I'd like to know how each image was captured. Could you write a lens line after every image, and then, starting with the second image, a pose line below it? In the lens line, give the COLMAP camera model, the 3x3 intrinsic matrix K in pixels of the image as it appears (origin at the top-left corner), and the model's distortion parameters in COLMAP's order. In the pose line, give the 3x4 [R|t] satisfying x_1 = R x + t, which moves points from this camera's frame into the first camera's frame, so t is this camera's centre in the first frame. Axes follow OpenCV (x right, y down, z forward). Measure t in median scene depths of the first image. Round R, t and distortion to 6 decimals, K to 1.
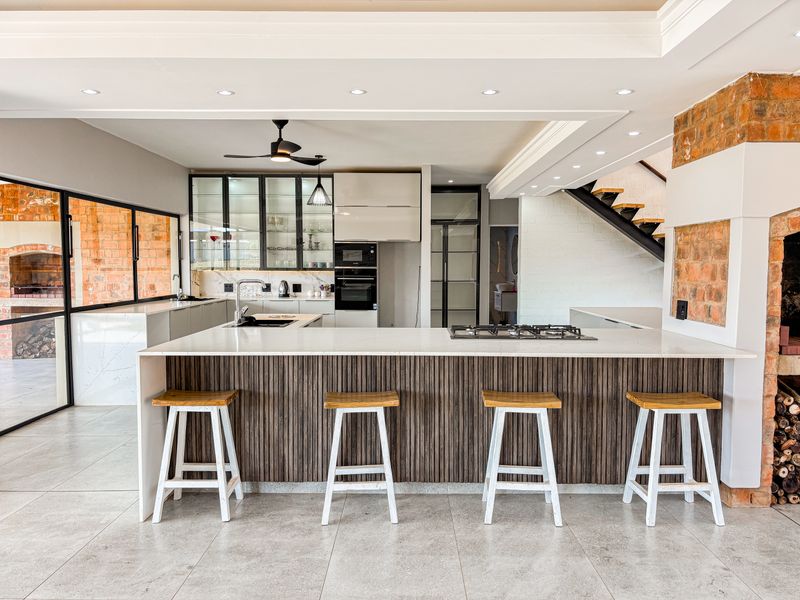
lens RADIAL K [[602.3, 0, 397.6], [0, 602.3, 302.6], [0, 0, 1]] dist [0.057404, -0.074183]
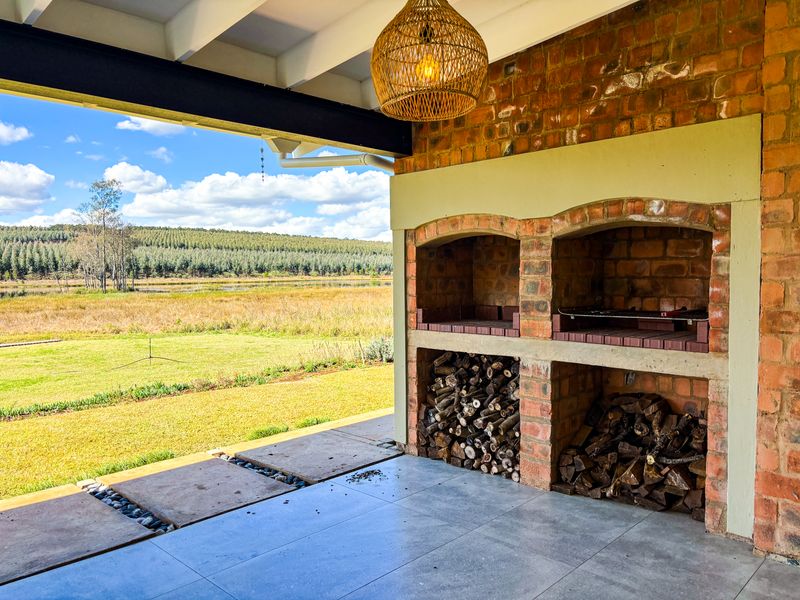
lens RADIAL K [[602.3, 0, 397.6], [0, 602.3, 302.6], [0, 0, 1]] dist [0.057404, -0.074183]
pose [[0.714967, 0.023168, -0.698774, -0.443354], [-0.032956, 0.999457, -0.000583, -0.030067], [0.698381, 0.023446, 0.715342, 0.663275]]
